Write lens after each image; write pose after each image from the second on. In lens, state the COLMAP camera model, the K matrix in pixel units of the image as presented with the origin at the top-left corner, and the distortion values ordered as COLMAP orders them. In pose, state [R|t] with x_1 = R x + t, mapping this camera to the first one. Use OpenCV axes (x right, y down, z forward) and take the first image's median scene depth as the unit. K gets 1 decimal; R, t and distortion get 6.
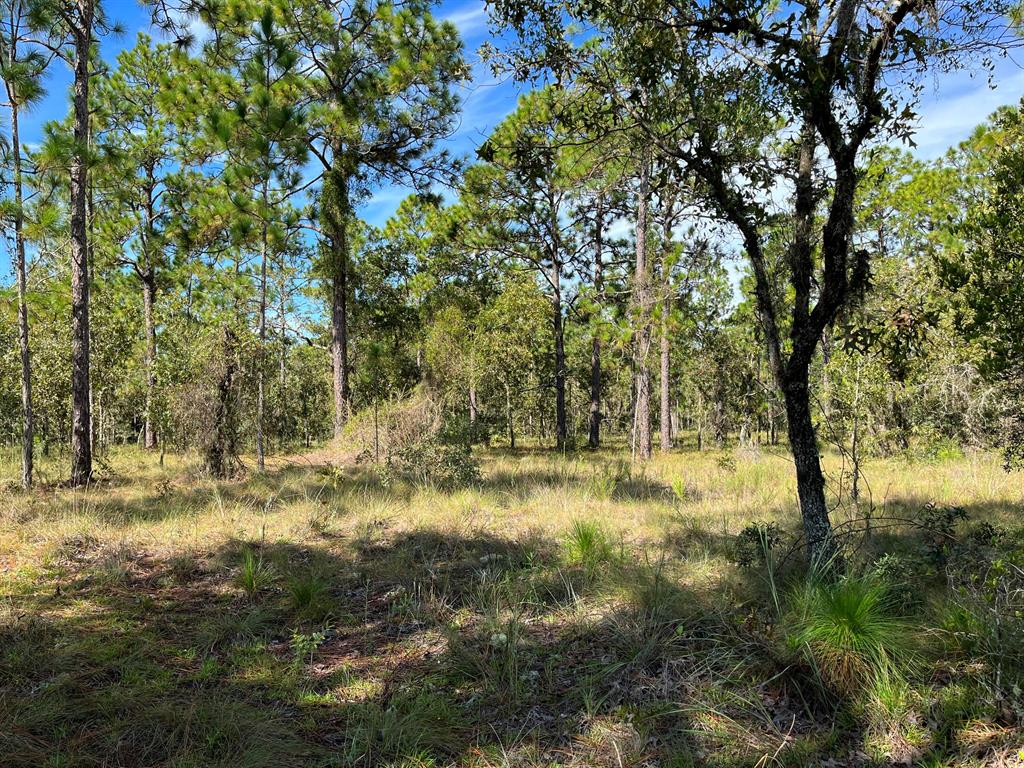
lens RADIAL K [[769.6, 0, 505.5], [0, 769.6, 383.4], [0, 0, 1]] dist [0.072940, -0.101016]
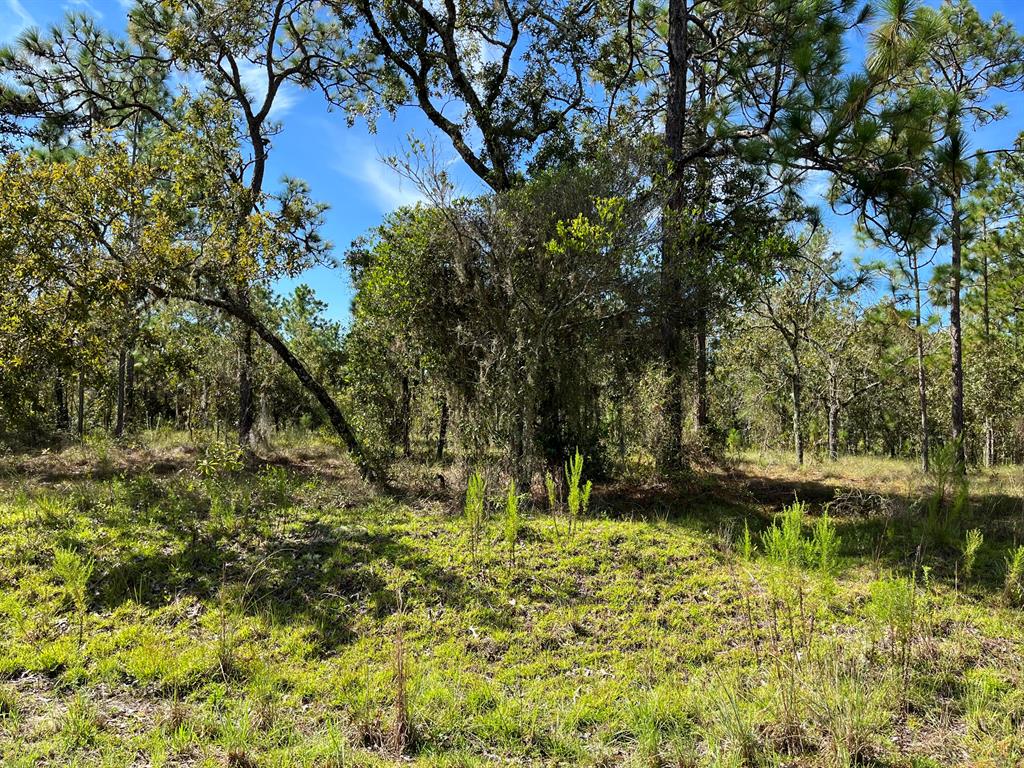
lens RADIAL K [[768.3, 0, 506.0], [0, 768.3, 375.3], [0, 0, 1]] dist [0.067892, -0.091990]
pose [[0.456683, -0.029741, -0.889132, 0.387591], [-0.005778, 0.999321, -0.036394, -0.012311], [0.889611, 0.021757, 0.456201, -0.474690]]
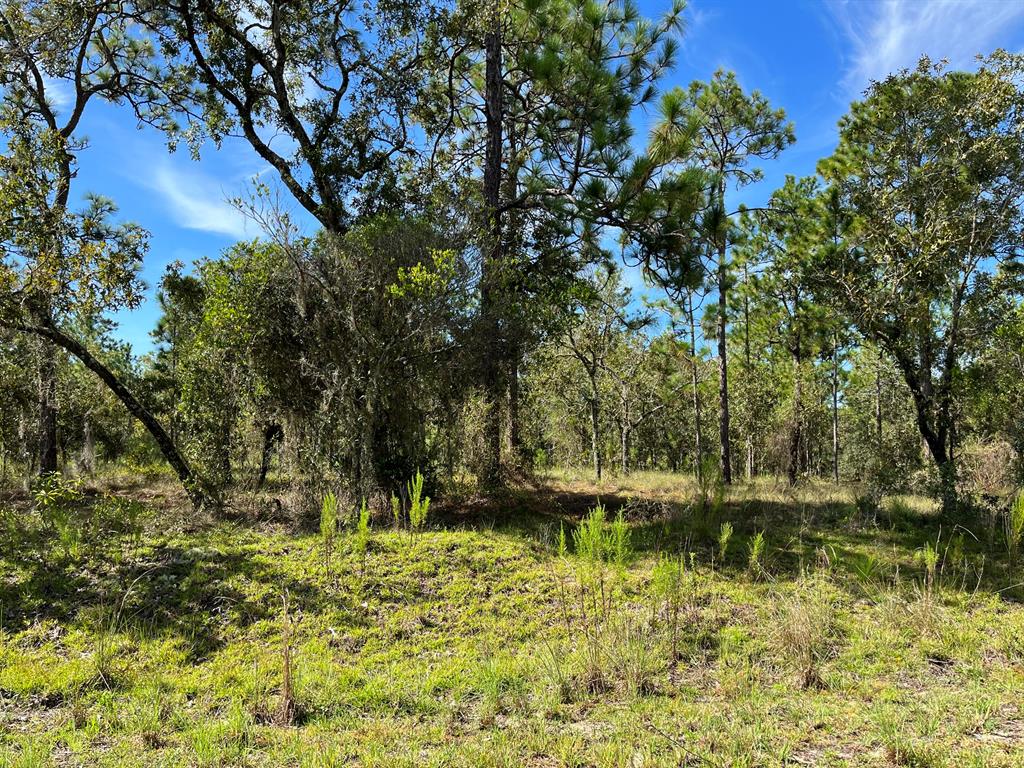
lens RADIAL K [[769.6, 0, 505.5], [0, 769.6, 383.4], [0, 0, 1]] dist [0.072940, -0.101016]
pose [[0.658324, -0.045715, -0.751346, 0.433196], [0.005893, 0.998437, -0.055585, -0.013989], [0.752712, 0.032165, 0.657564, -0.527799]]
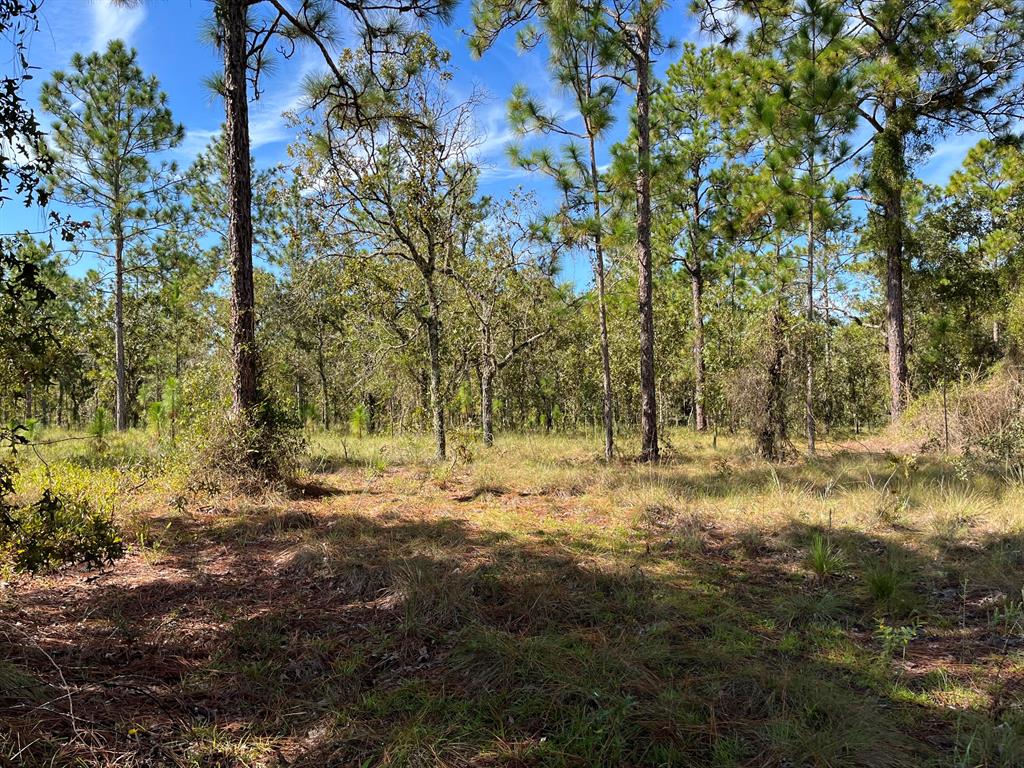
lens RADIAL K [[769.6, 0, 505.5], [0, 769.6, 383.4], [0, 0, 1]] dist [0.072940, -0.101016]
pose [[0.782528, -0.015174, -0.622430, -0.007245], [0.027382, 0.999574, 0.010057, 0.000984], [0.622013, -0.024914, 0.782611, -0.006574]]
